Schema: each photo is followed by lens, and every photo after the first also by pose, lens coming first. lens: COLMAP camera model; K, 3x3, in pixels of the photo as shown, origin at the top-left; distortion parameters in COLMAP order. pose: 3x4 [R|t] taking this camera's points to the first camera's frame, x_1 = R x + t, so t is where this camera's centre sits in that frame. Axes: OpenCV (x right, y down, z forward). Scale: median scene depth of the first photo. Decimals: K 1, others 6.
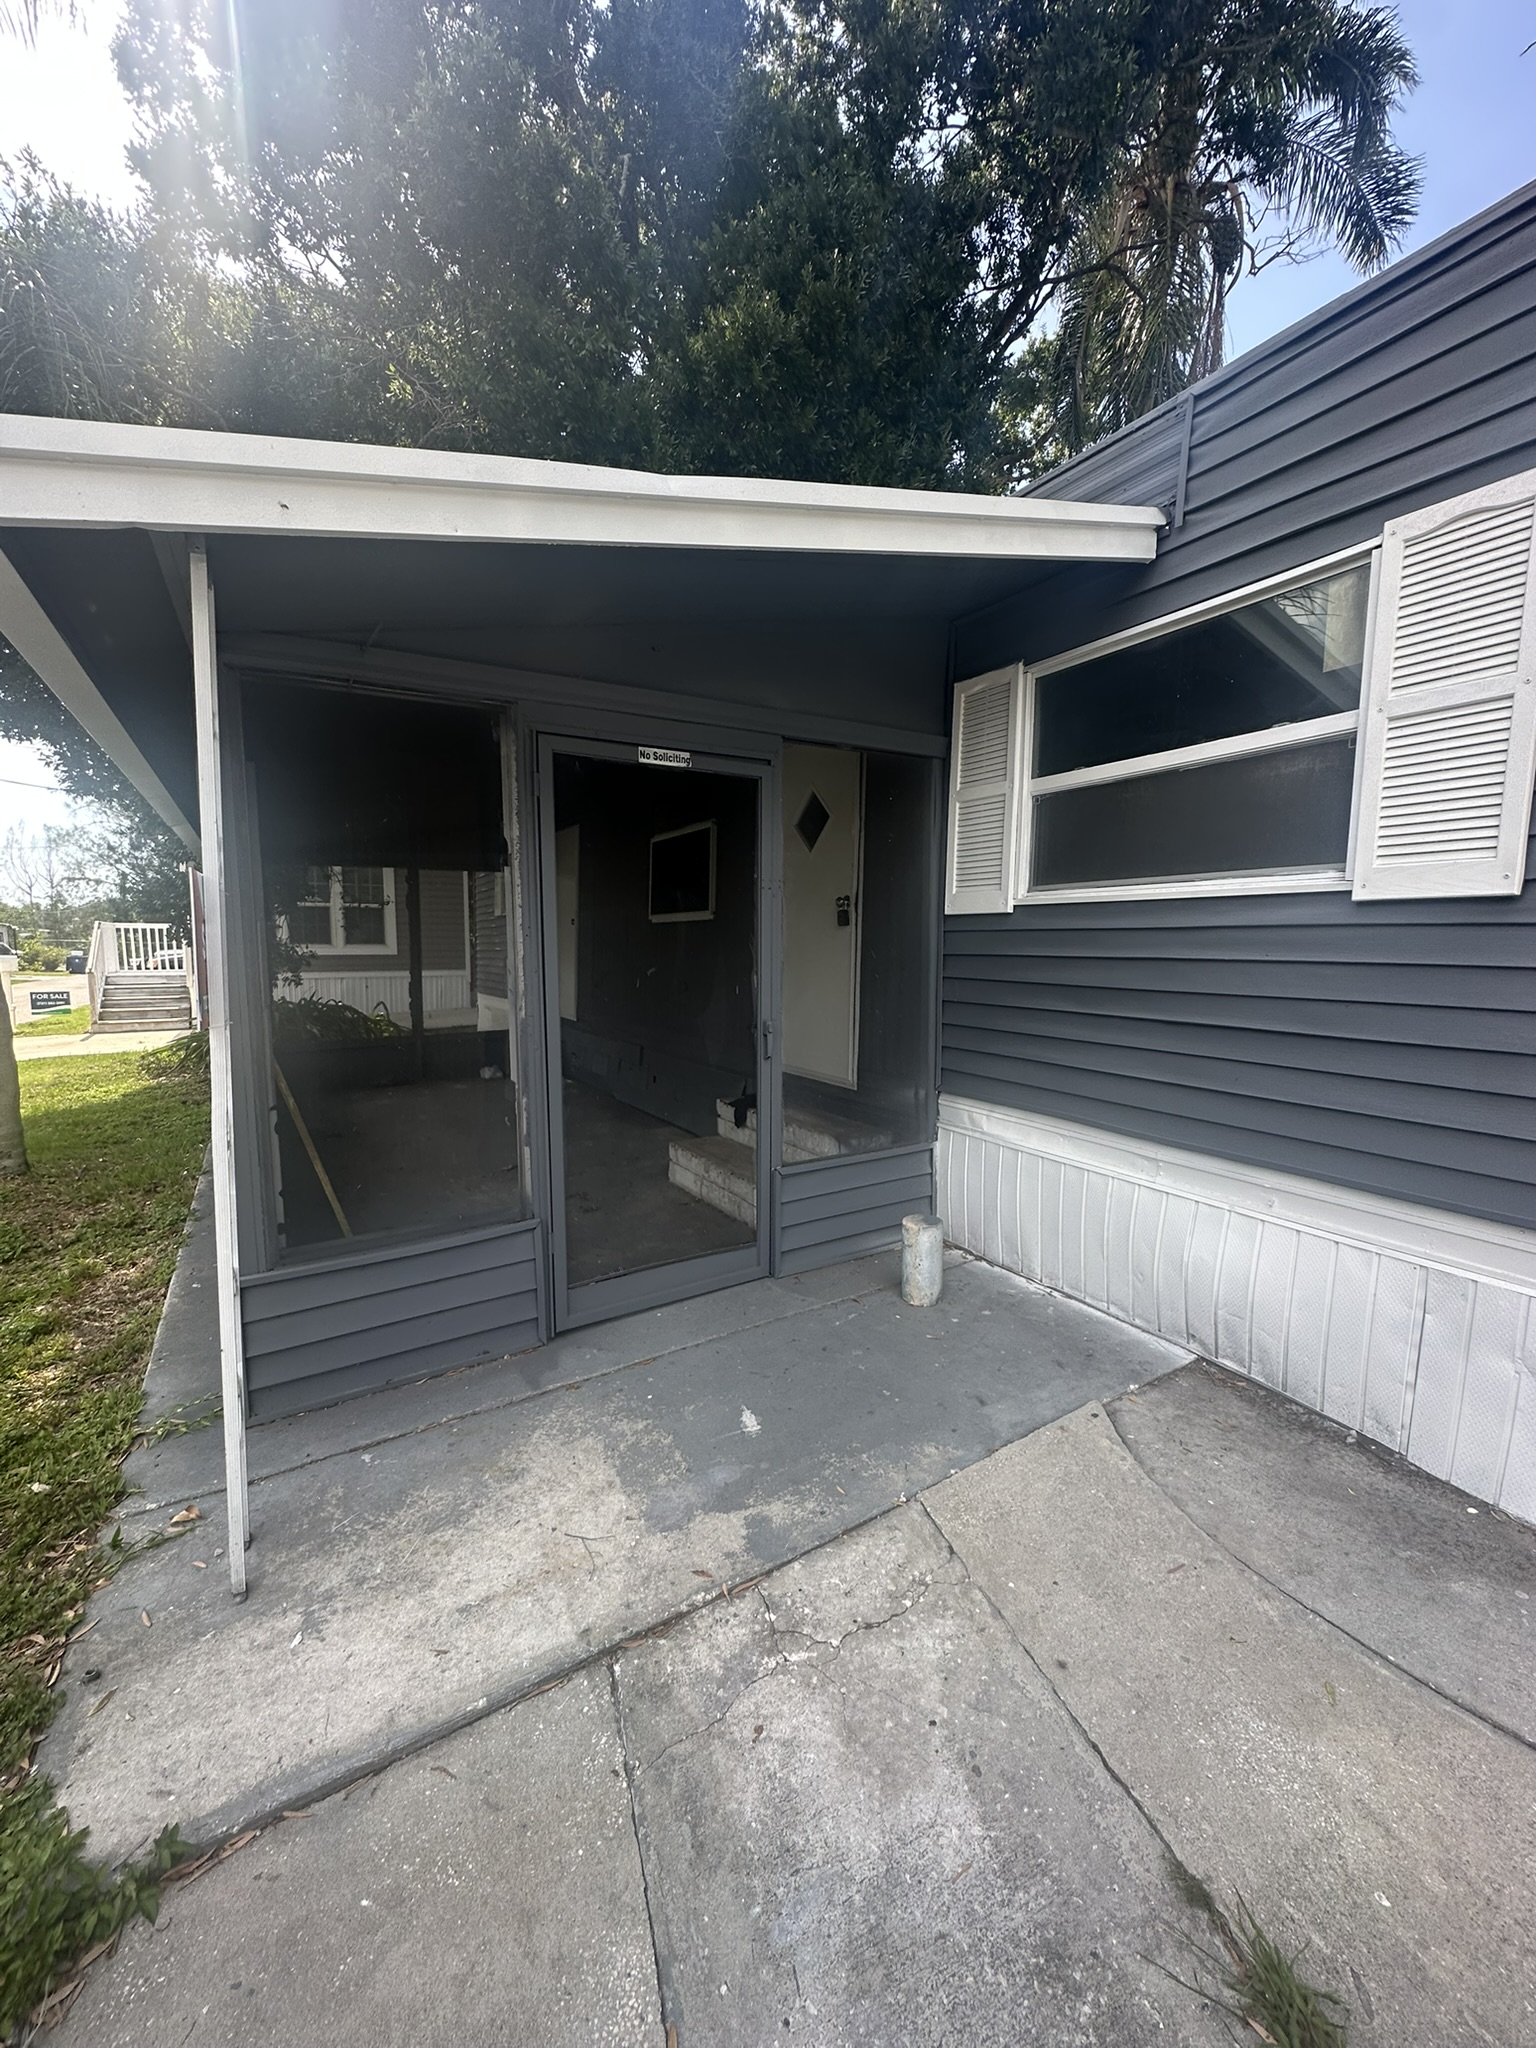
lens RADIAL K [[817.1, 0, 768.0], [0, 817.1, 1024.0], [0, 0, 1]] dist [-0.002203, 0.000075]
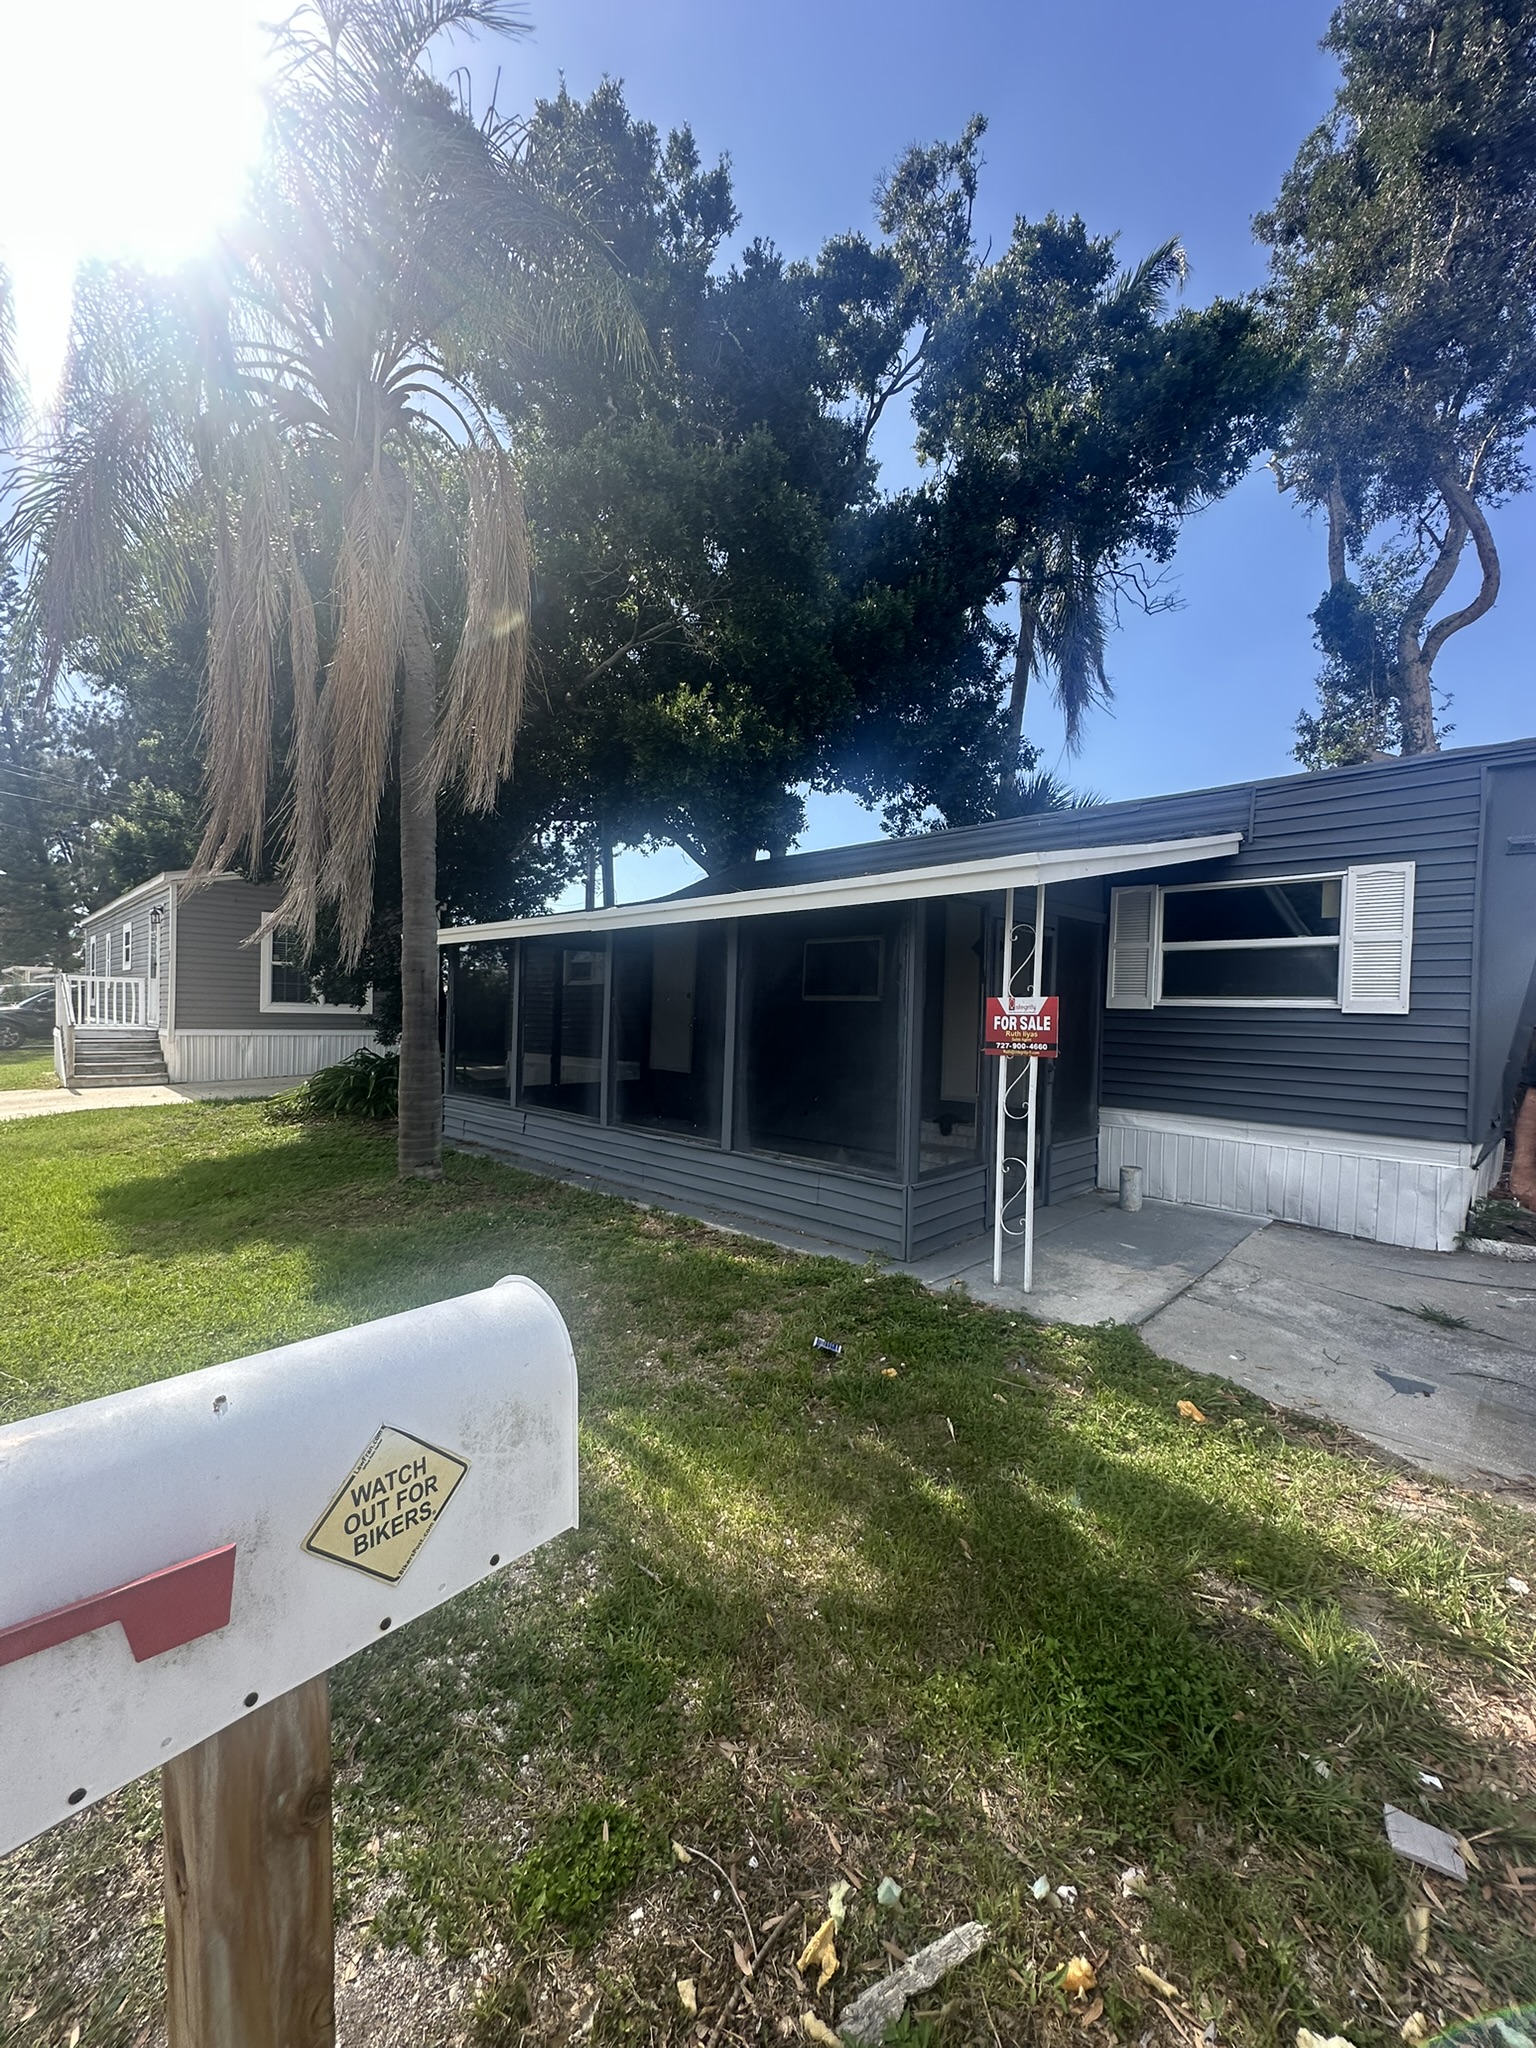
lens RADIAL K [[817.1, 0, 768.0], [0, 817.1, 1024.0], [0, 0, 1]] dist [-0.002203, 0.000075]
pose [[0.966956, 0.021311, 0.254052, -1.572033], [-0.000516, 0.996662, -0.081640, 0.083030], [-0.254943, 0.078812, 0.963739, -0.922745]]
